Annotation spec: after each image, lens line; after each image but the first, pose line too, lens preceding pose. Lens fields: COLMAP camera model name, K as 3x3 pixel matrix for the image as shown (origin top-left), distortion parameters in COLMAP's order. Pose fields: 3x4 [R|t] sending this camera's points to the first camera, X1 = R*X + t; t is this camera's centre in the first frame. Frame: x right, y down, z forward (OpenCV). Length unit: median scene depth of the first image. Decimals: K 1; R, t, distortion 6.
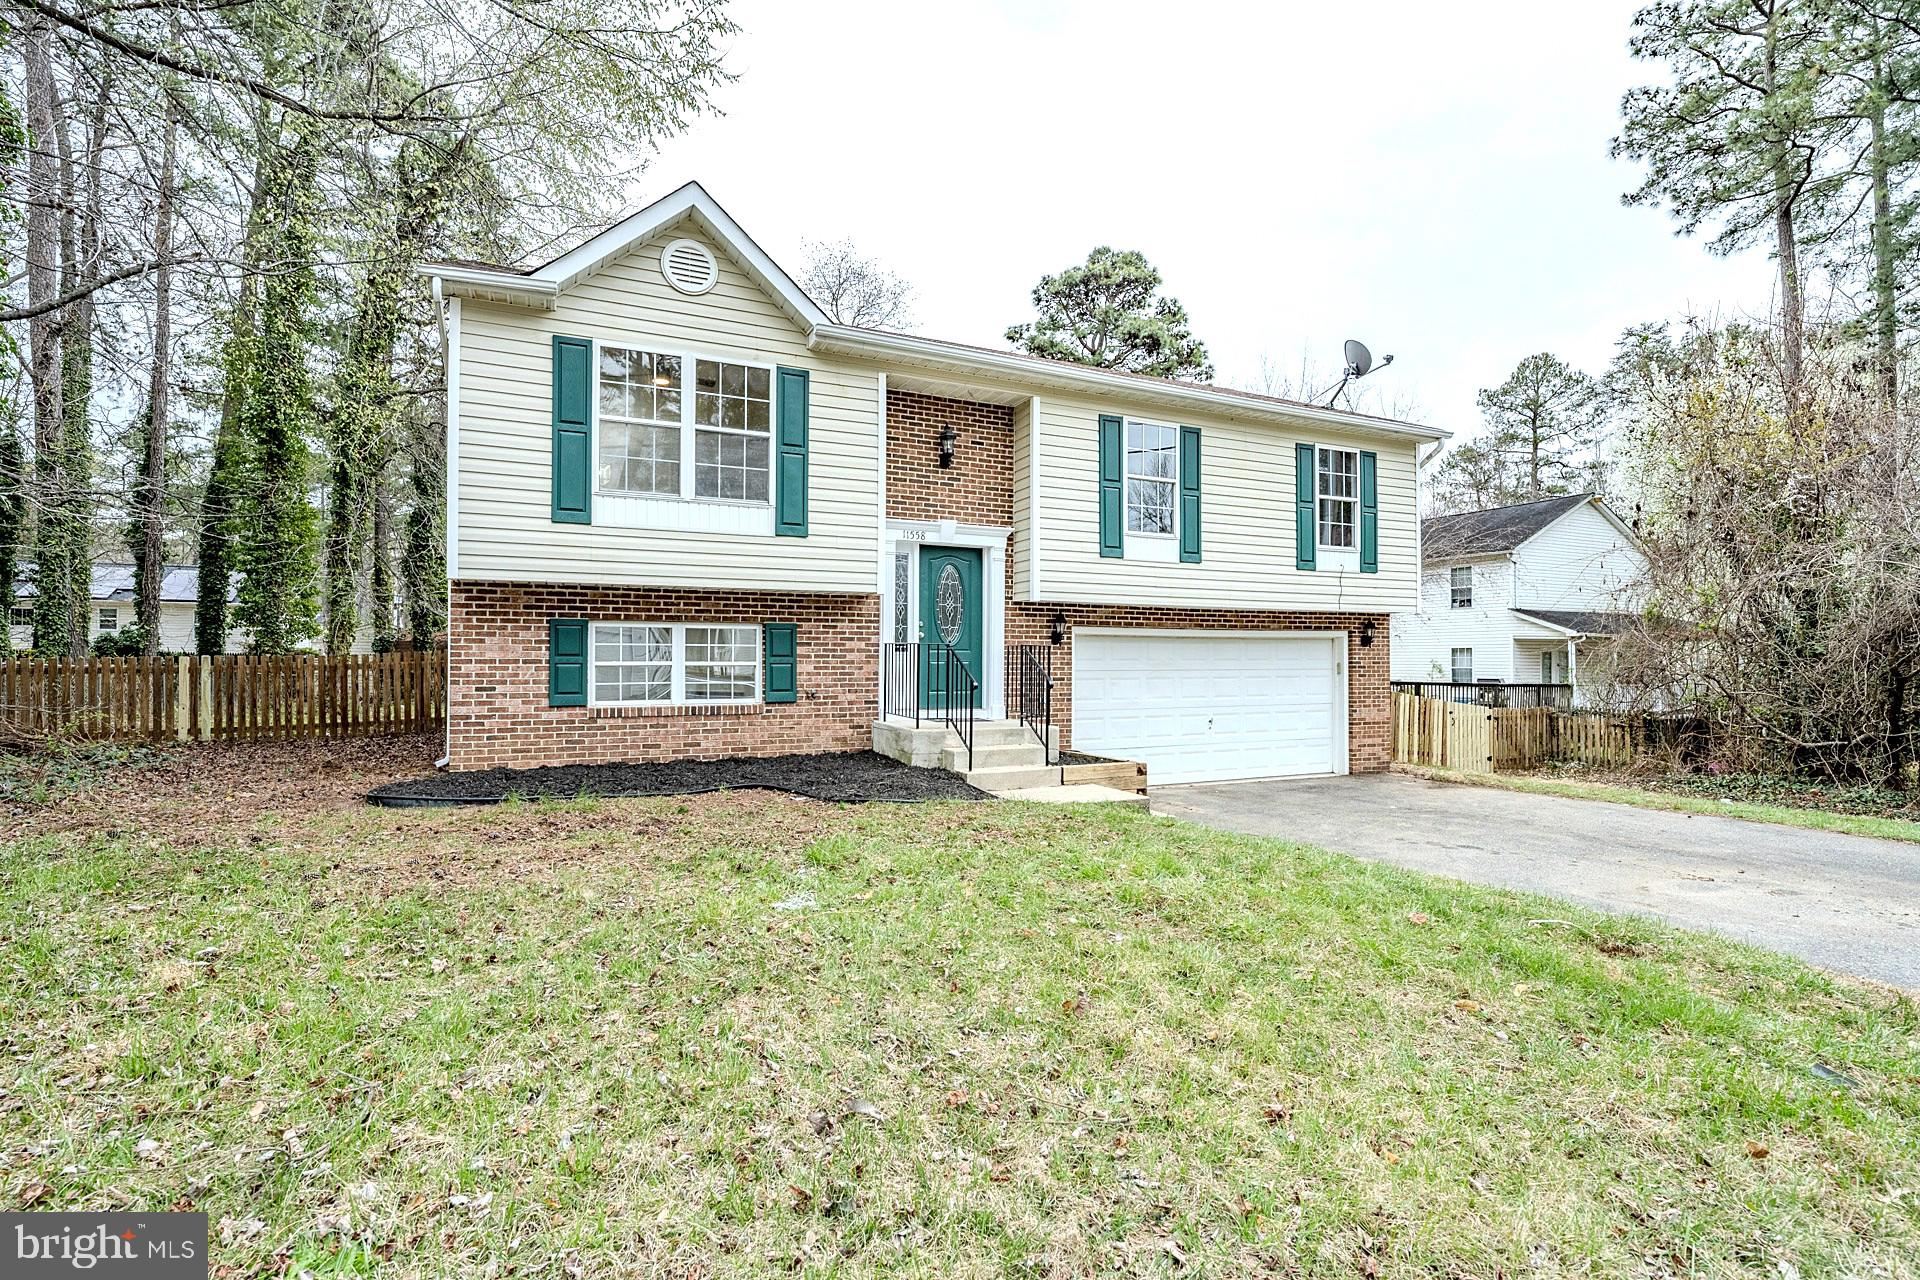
lens RADIAL K [[871.5, 0, 965.6], [0, 871.5, 642.1], [0, 0, 1]] dist [-0.001680, 0.000464]
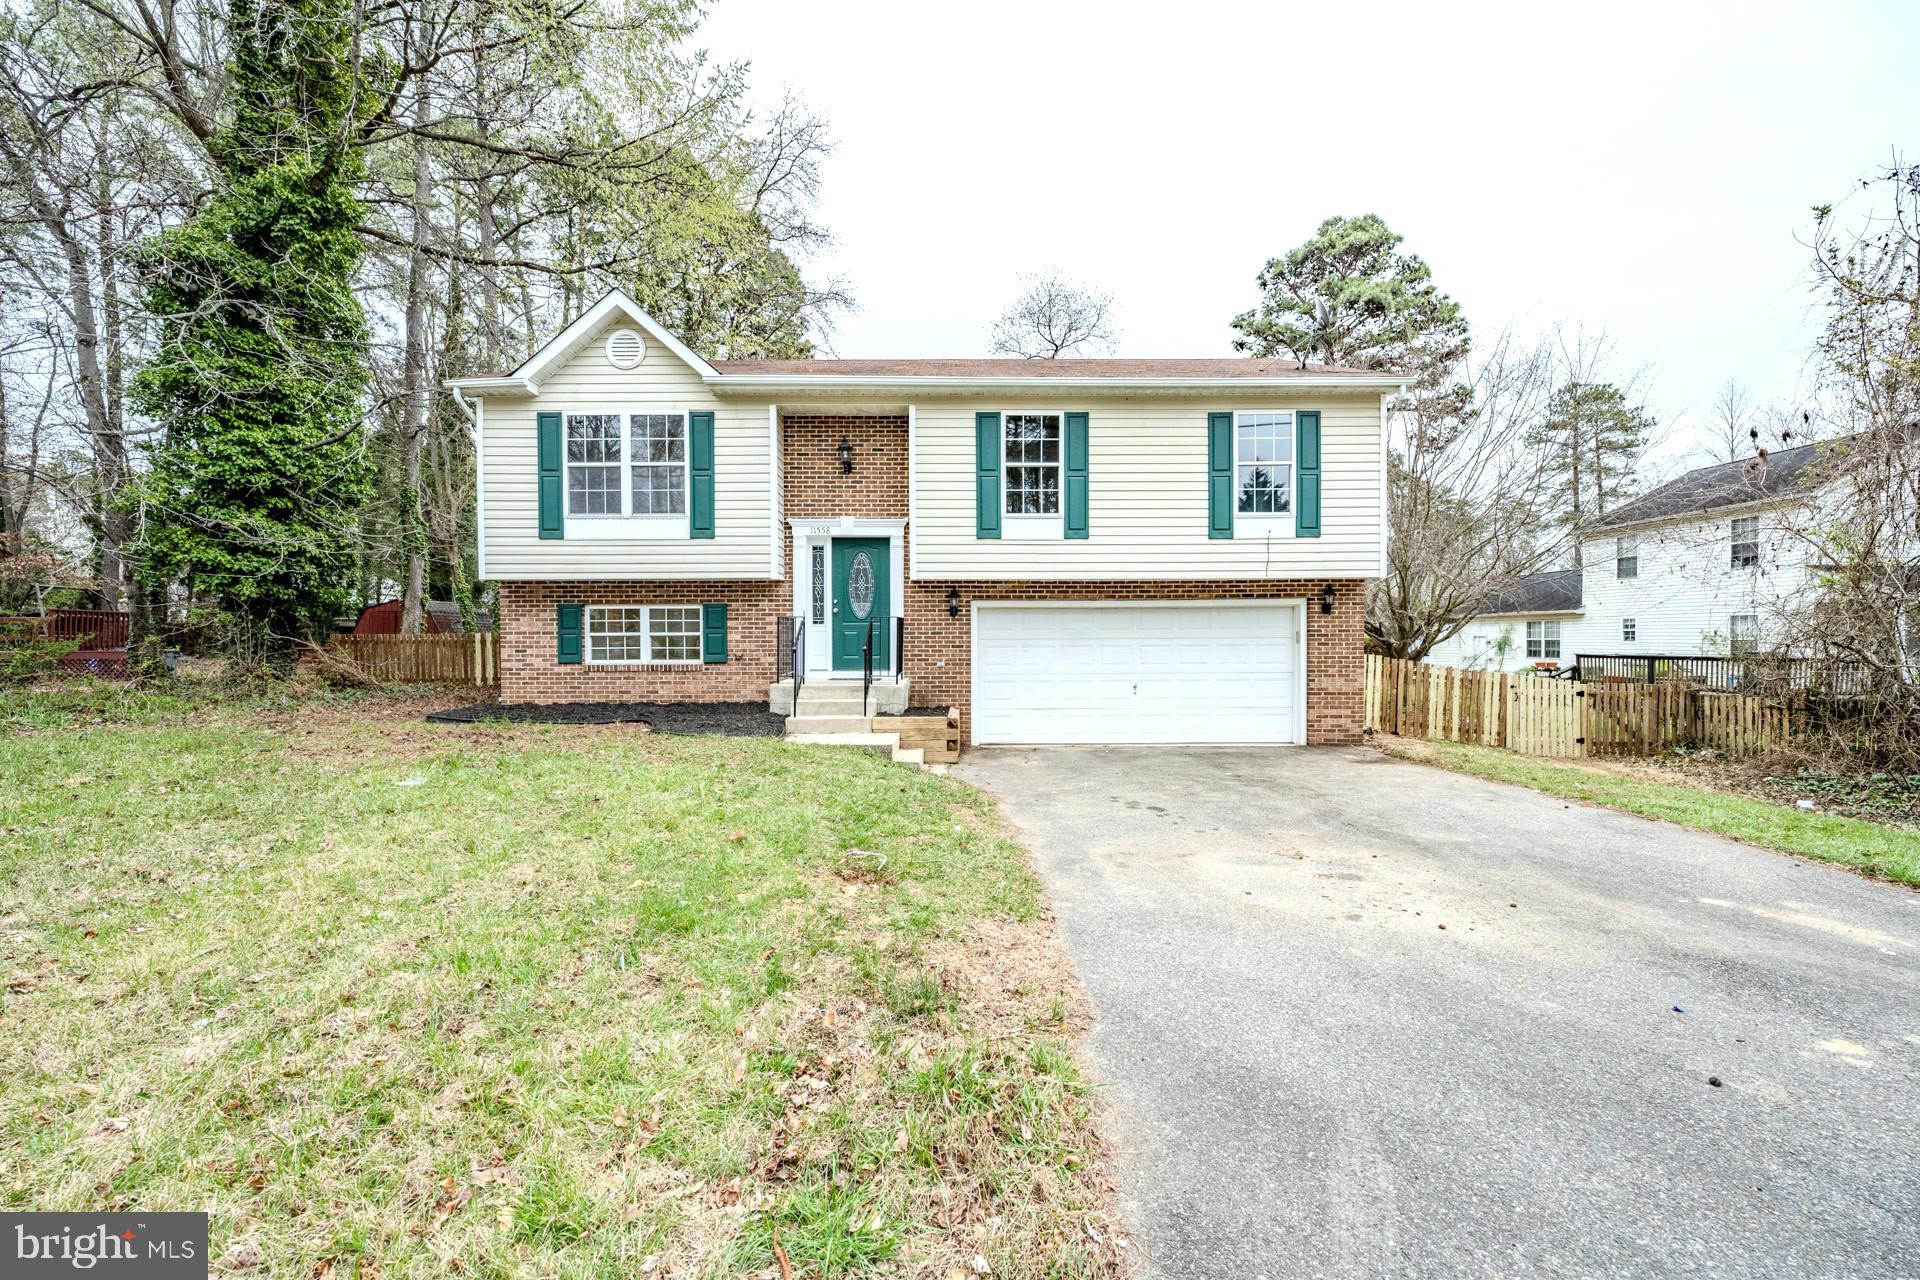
lens RADIAL K [[765.9, 0, 965.0], [0, 765.9, 641.4], [0, 0, 1]] dist [-0.000240, -0.000203]
pose [[0.910318, -0.002901, -0.413899, 0.599361], [0.013815, 0.999631, 0.023376, 0.013627], [0.413679, -0.026998, 0.910022, 0.085412]]
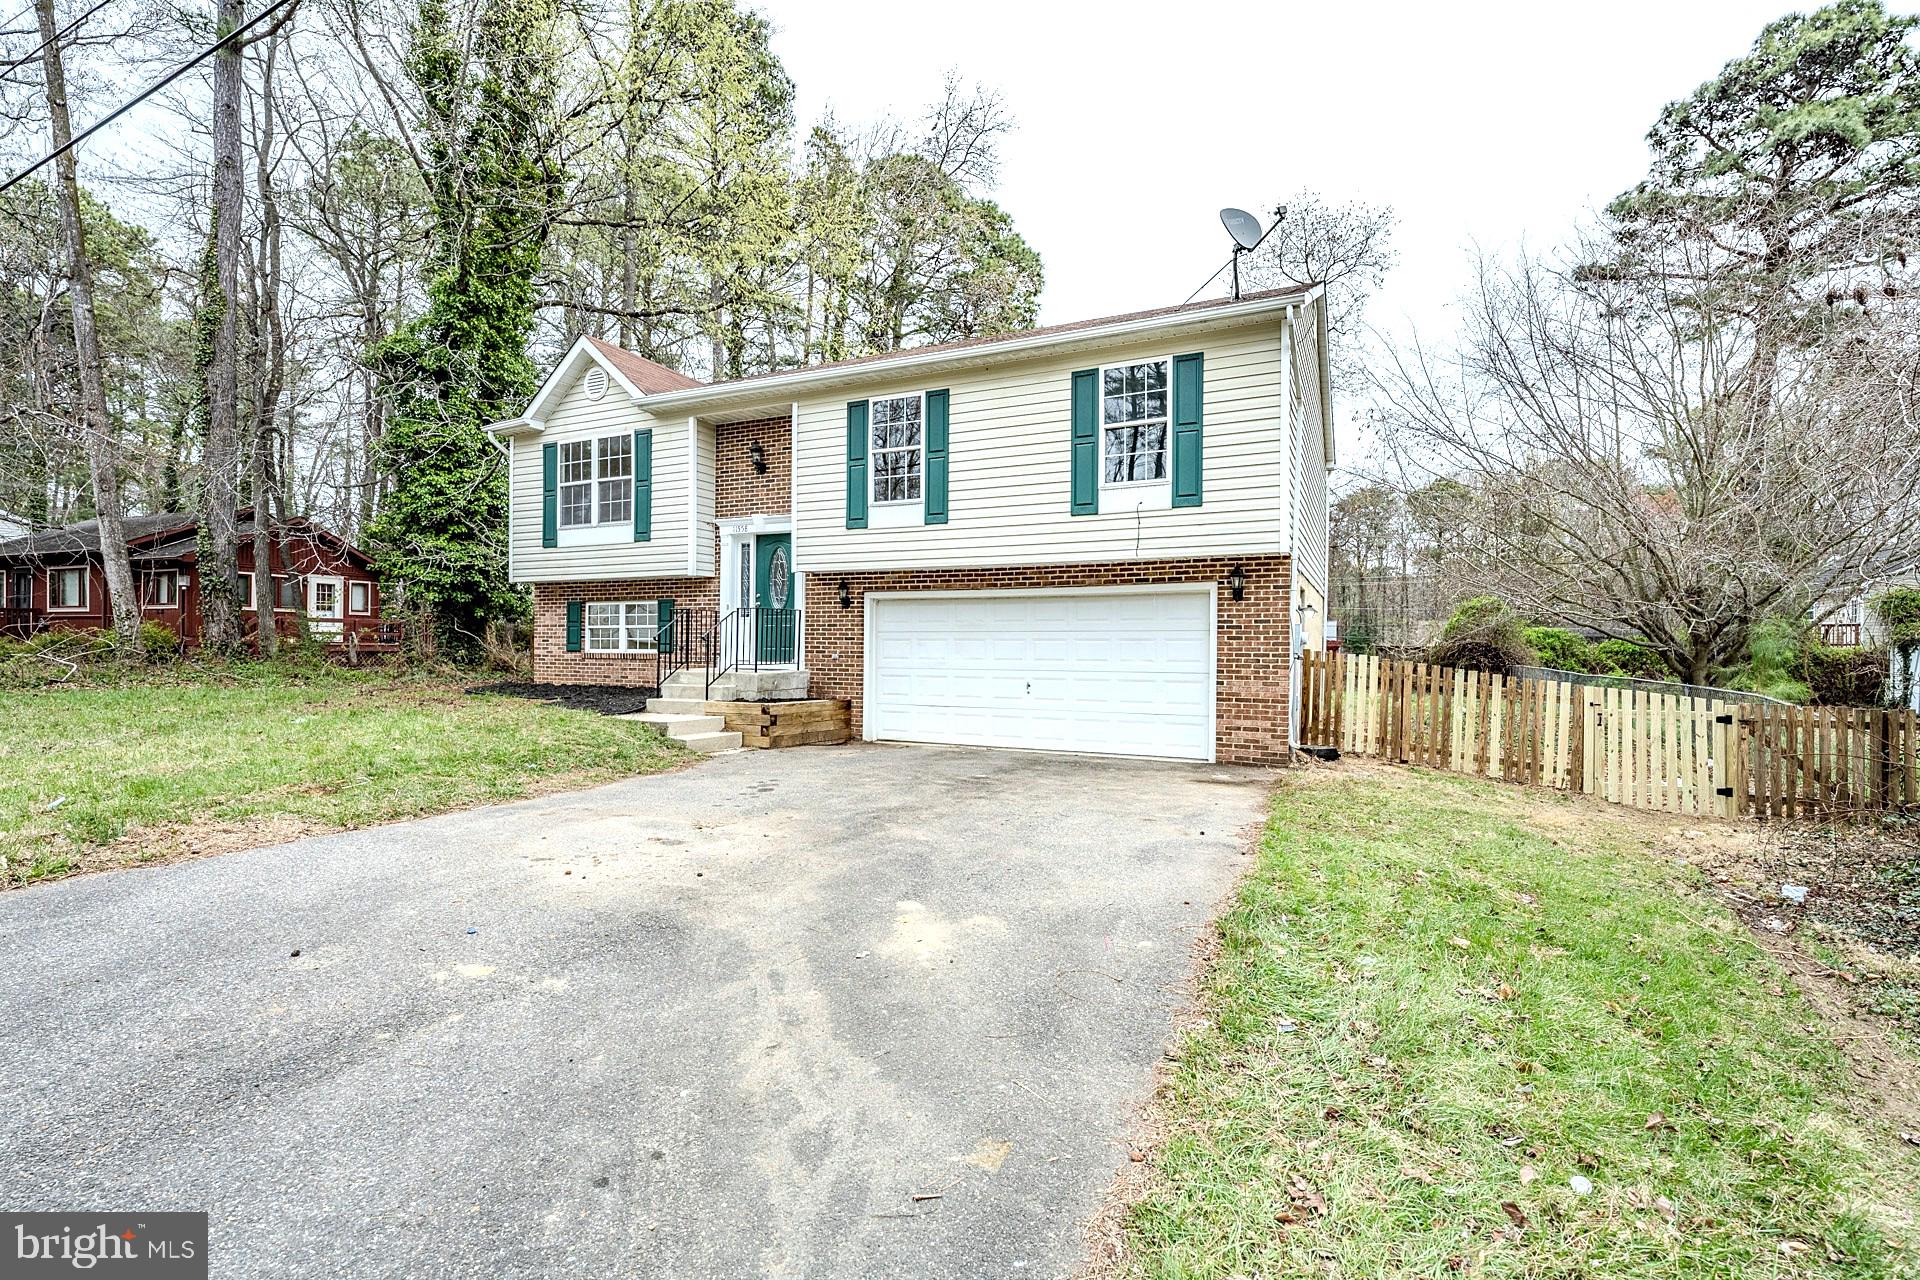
lens RADIAL K [[871.5, 0, 963.6], [0, 871.5, 639.8], [0, 0, 1]] dist [-0.001680, 0.000464]
pose [[0.632768, -0.005028, -0.774325, 1.215872], [0.010142, 0.999947, 0.001795, 0.048520], [0.774275, -0.008989, 0.632786, 0.433861]]
